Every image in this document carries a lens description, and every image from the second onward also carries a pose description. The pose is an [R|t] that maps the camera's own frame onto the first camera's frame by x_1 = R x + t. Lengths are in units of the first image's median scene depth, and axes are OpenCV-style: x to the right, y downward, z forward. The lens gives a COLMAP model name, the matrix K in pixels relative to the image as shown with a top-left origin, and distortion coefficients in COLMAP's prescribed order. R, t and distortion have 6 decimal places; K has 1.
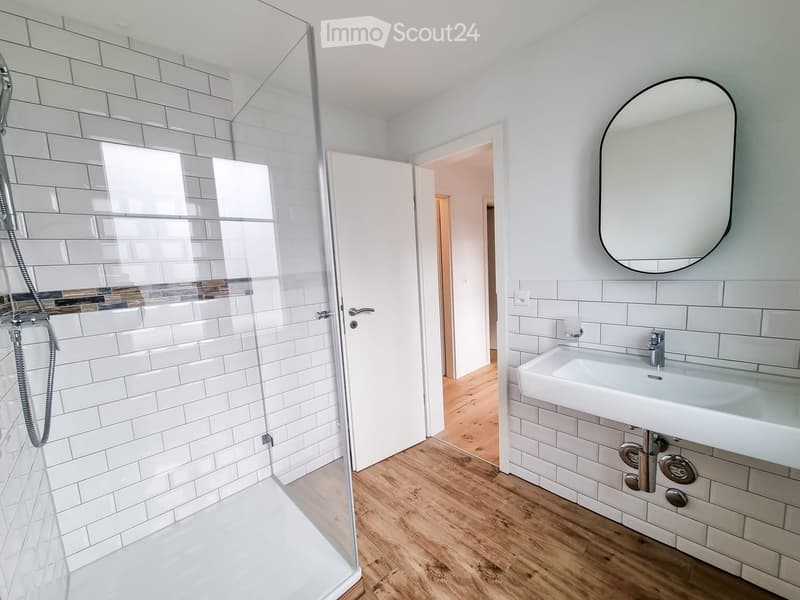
lens RADIAL K [[328.3, 0, 400.1], [0, 328.3, 303.8], [0, 0, 1]] dist [-0.001830, -0.000620]
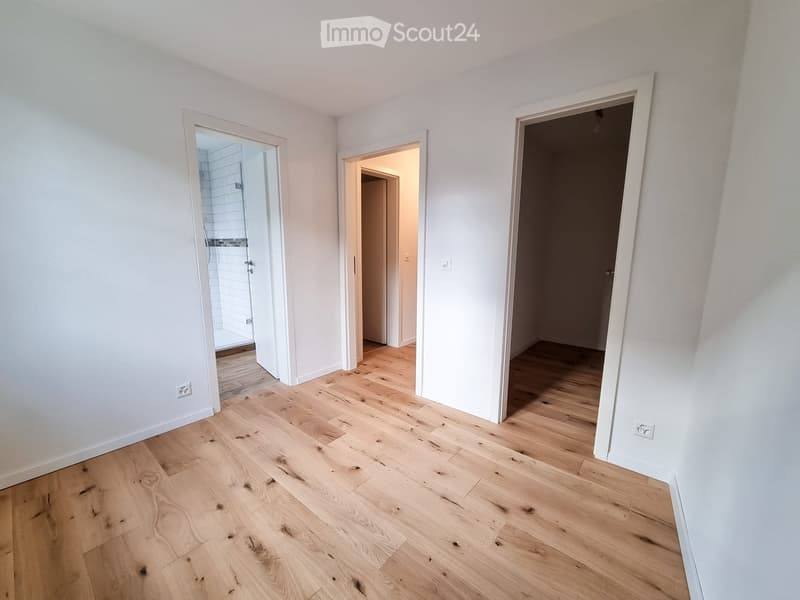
lens RADIAL K [[328.3, 0, 400.1], [0, 328.3, 303.8], [0, 0, 1]] dist [-0.001830, -0.000620]
pose [[0.118281, 0.223775, -0.967437, 1.346064], [-0.138057, 0.968520, 0.207146, -0.194929], [0.983336, 0.109060, 0.145451, 1.320618]]
